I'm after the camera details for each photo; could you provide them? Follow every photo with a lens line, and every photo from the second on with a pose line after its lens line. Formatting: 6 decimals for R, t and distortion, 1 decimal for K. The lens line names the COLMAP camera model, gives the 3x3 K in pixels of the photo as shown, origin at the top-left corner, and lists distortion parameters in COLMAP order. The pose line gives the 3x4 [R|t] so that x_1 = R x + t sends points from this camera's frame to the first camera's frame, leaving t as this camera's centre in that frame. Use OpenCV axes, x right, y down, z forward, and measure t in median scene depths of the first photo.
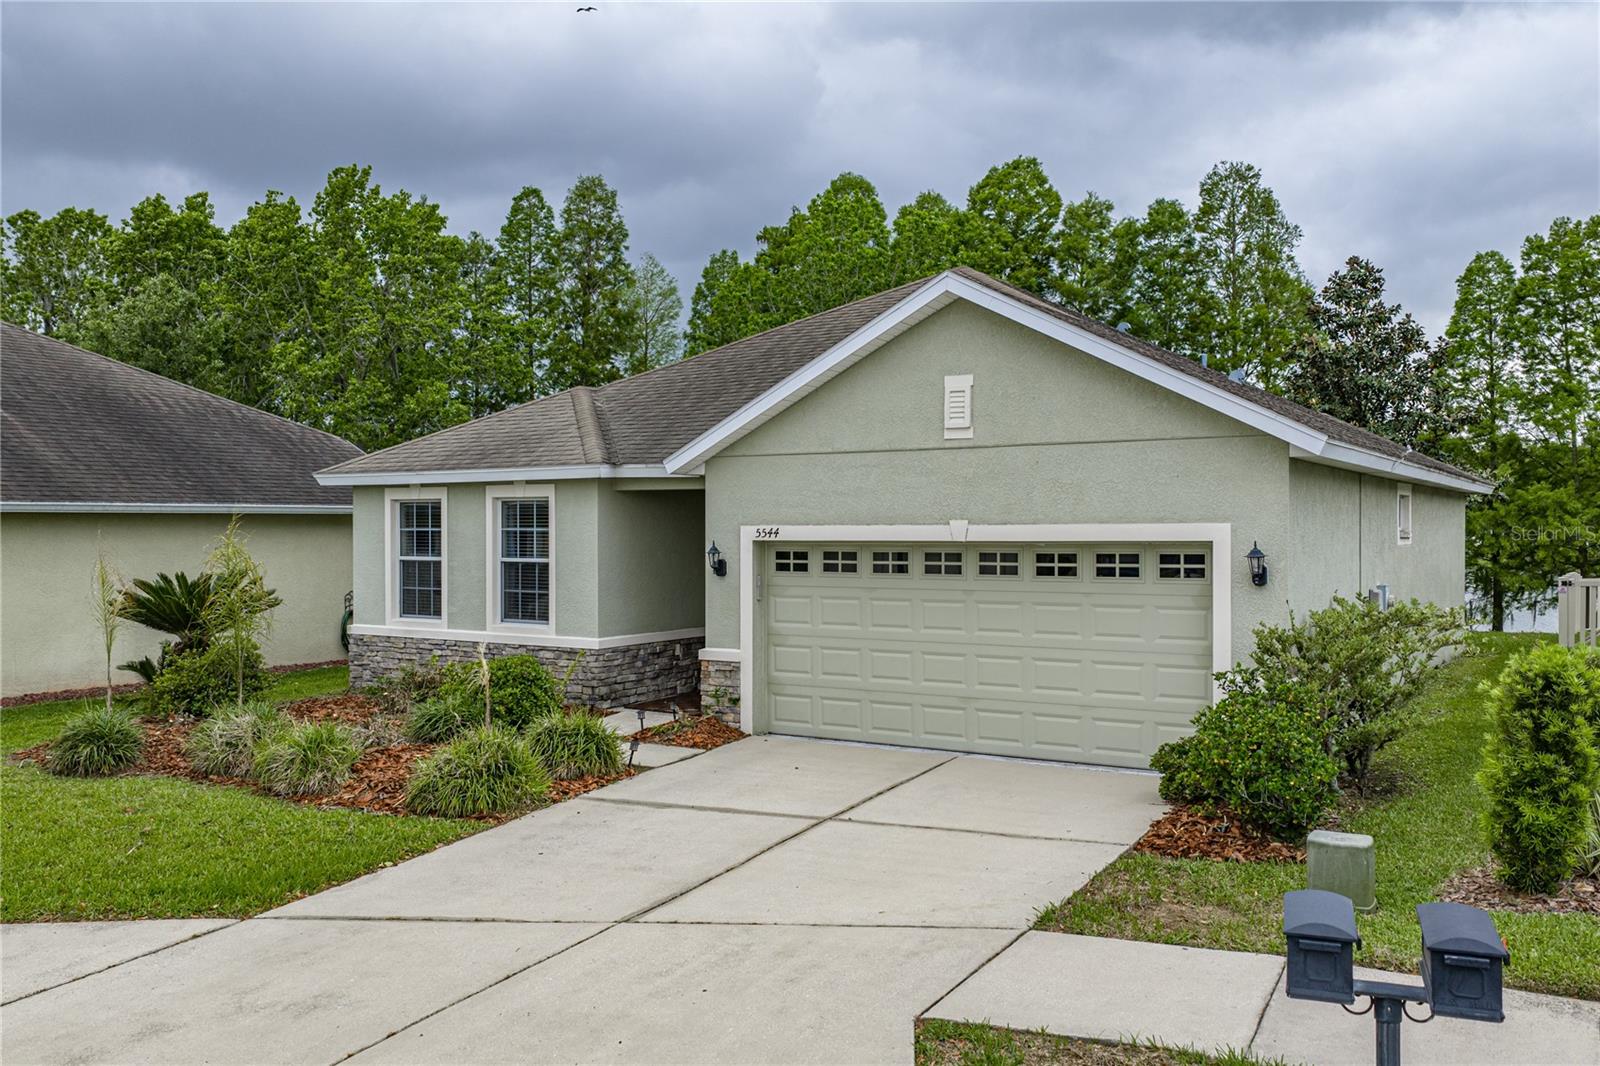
lens RADIAL K [[1318.8, 0, 796.5], [0, 1318.8, 536.7], [0, 0, 1]] dist [0.027134, 0.008050]
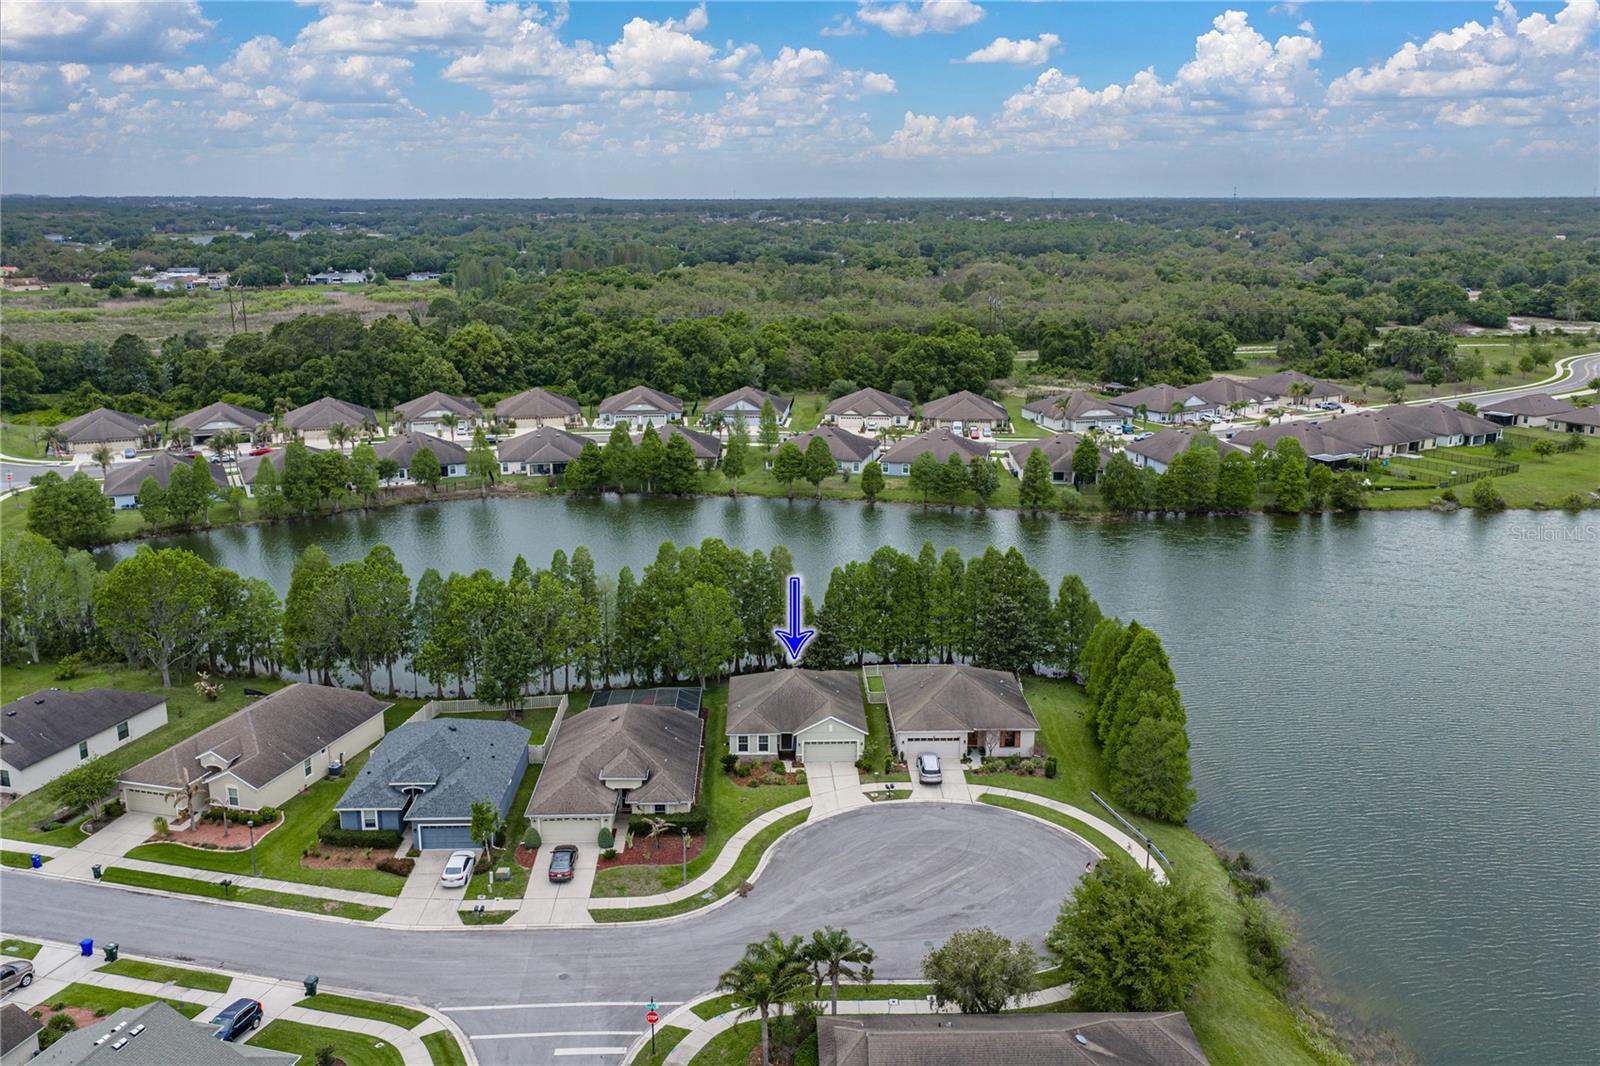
lens RADIAL K [[1344.5, 0, 798.0], [0, 1344.5, 539.1], [0, 0, 1]] dist [0.033211, -0.015303]
pose [[0.838792, -0.132268, 0.528141, -4.451535], [0.007078, 0.972609, 0.232340, -3.269054], [-0.544406, -0.191147, 0.816753, -5.785166]]
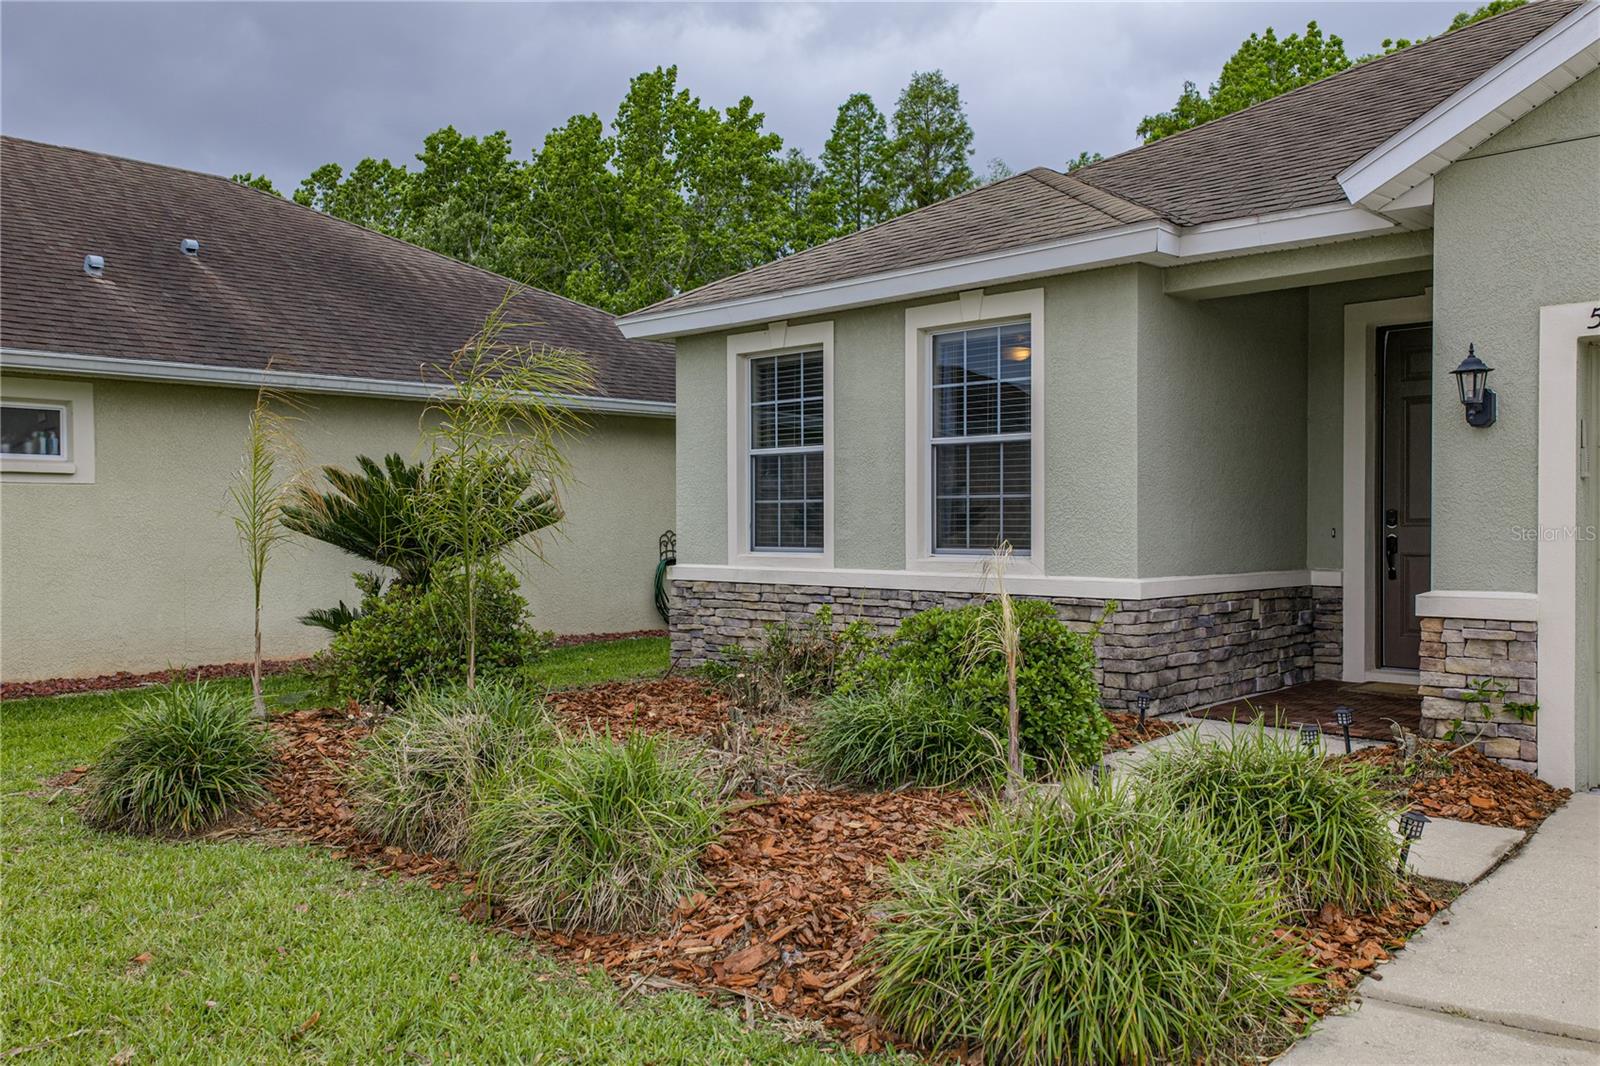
lens RADIAL K [[1322.0, 0, 794.8], [0, 1322.0, 540.8], [0, 0, 1]] dist [0.025082, -0.005167]
pose [[0.976104, 0.000287, -0.217304, -0.186623], [0.000658, 0.999991, 0.004280, 0.066667], [0.217303, -0.004321, 0.976095, 0.521343]]
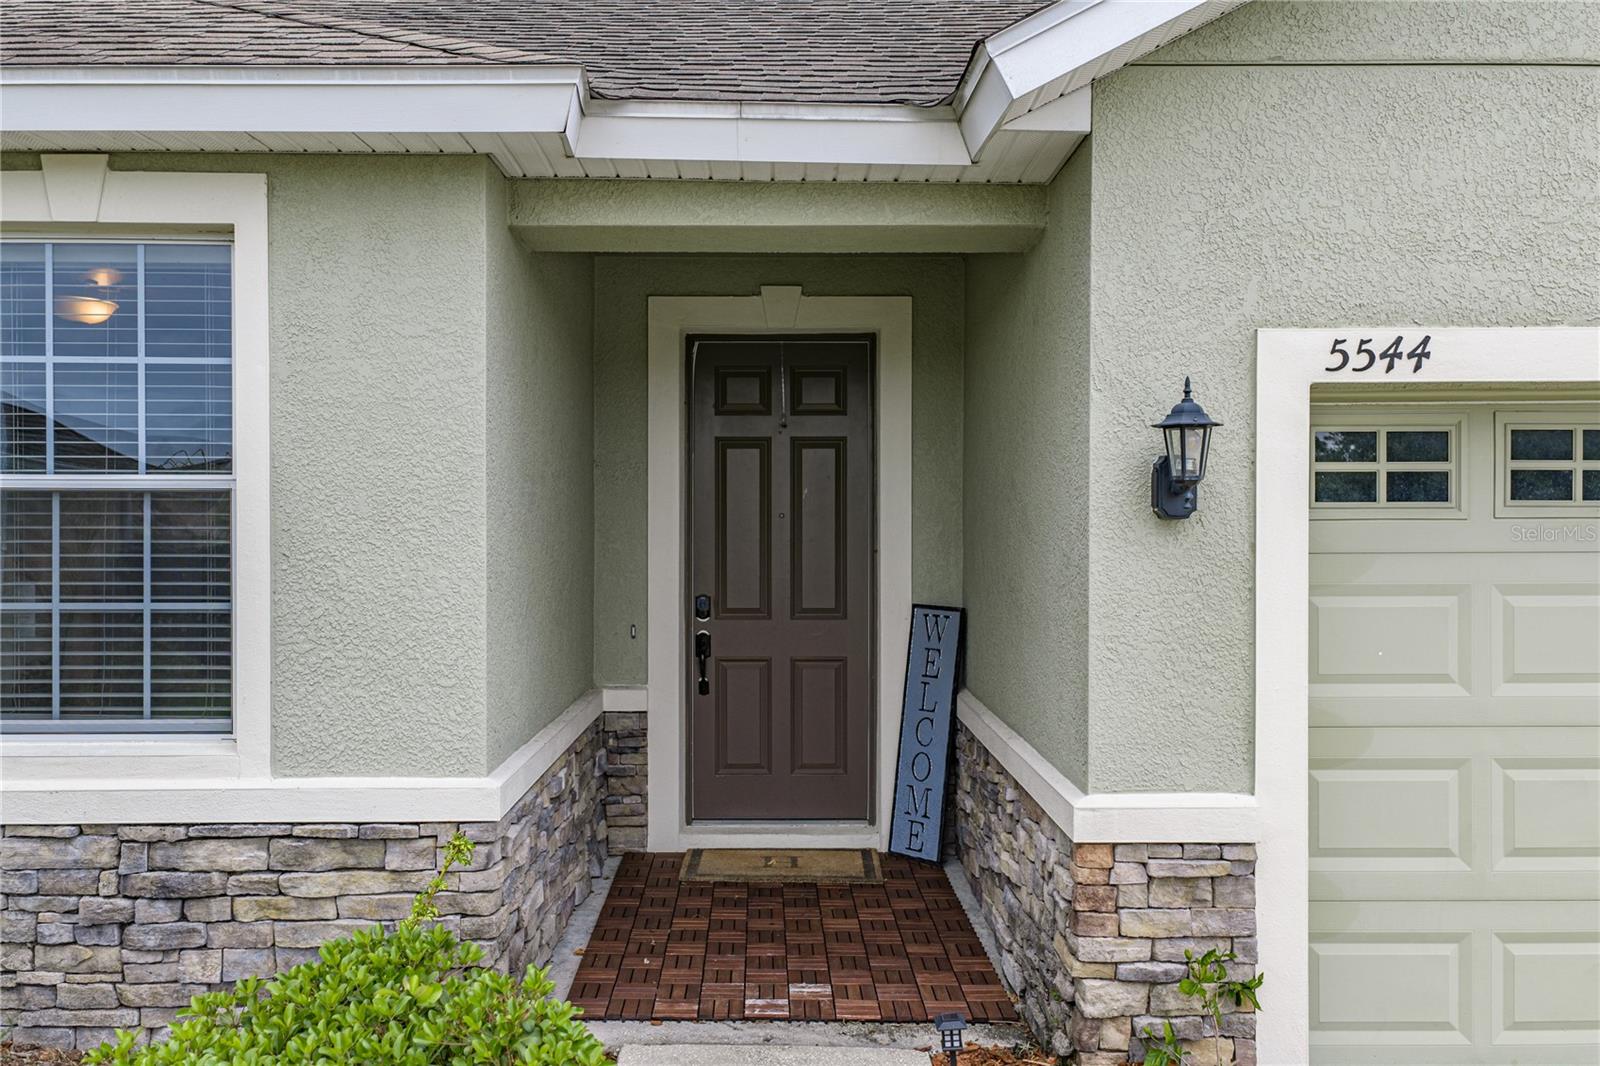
lens RADIAL K [[1344.5, 0, 798.0], [0, 1344.5, 539.1], [0, 0, 1]] dist [0.033211, -0.015303]
pose [[0.842136, -0.003826, 0.539251, -0.267880], [0.004516, 0.999990, 0.000042, 0.033884], [-0.539246, 0.002400, 0.842145, 0.823613]]
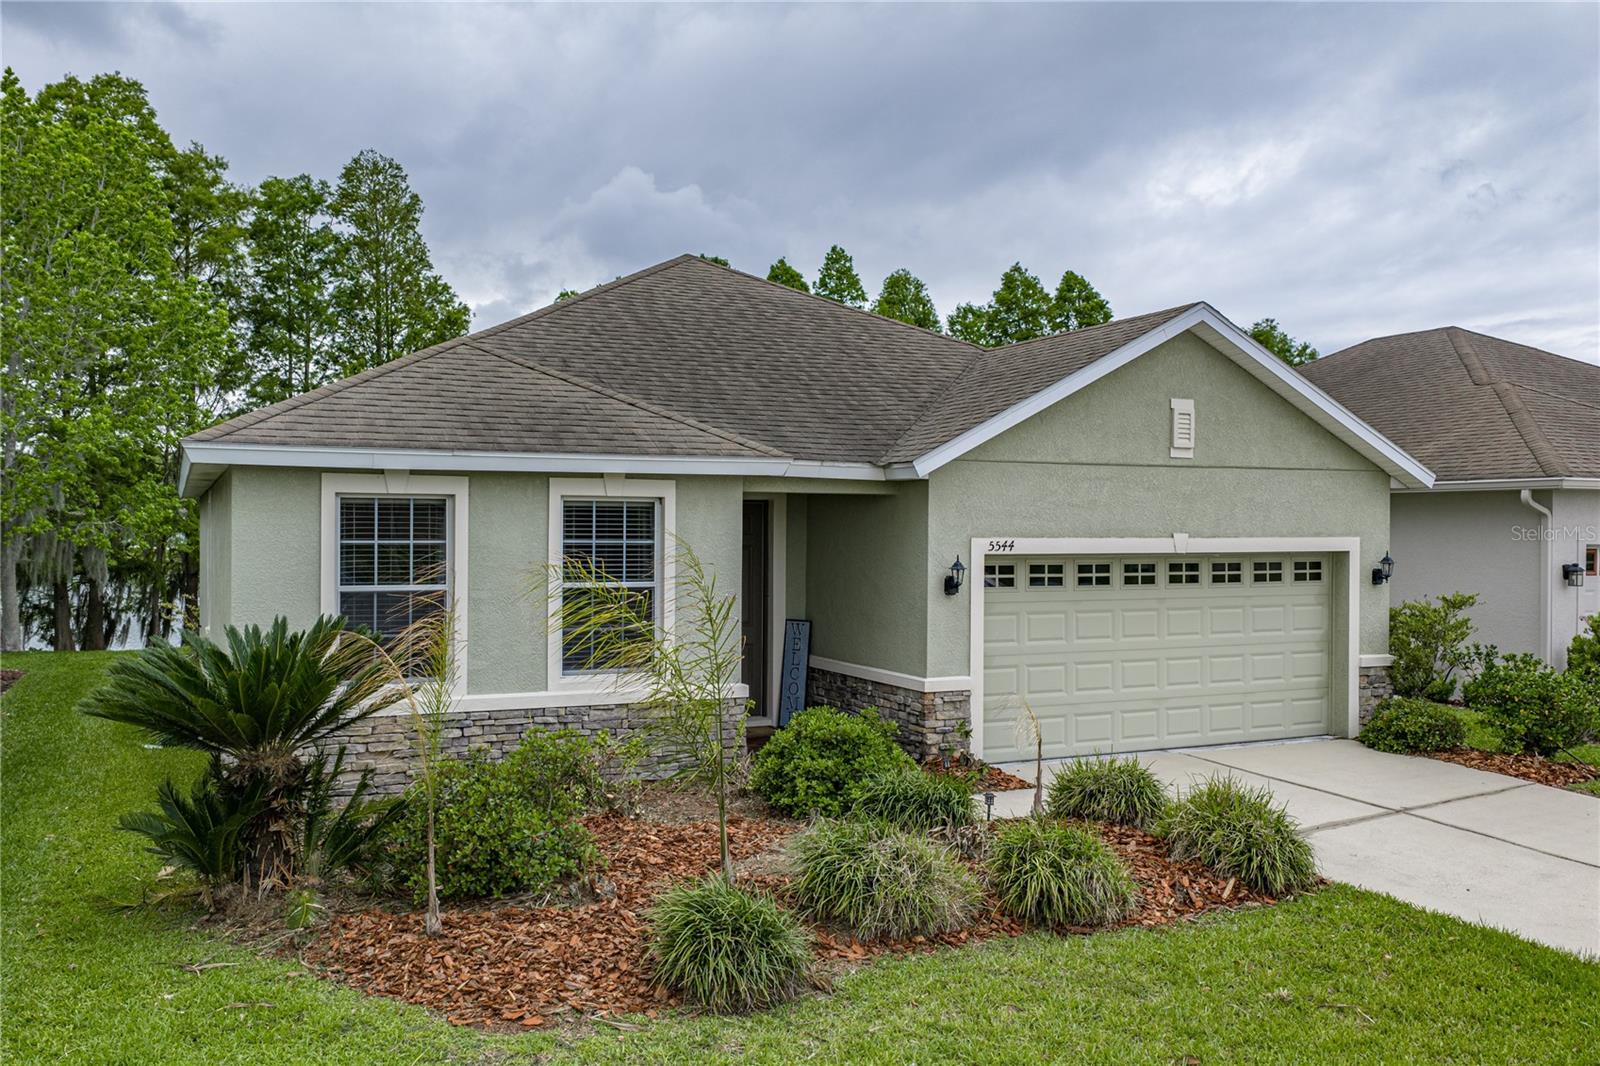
lens RADIAL K [[1344.5, 0, 798.0], [0, 1344.5, 539.1], [0, 0, 1]] dist [0.033211, -0.015303]
pose [[0.541959, -0.000720, 0.840405, -0.879283], [0.002502, 0.999997, -0.000757, -0.007099], [-0.840401, 0.002513, 0.541959, 0.604429]]
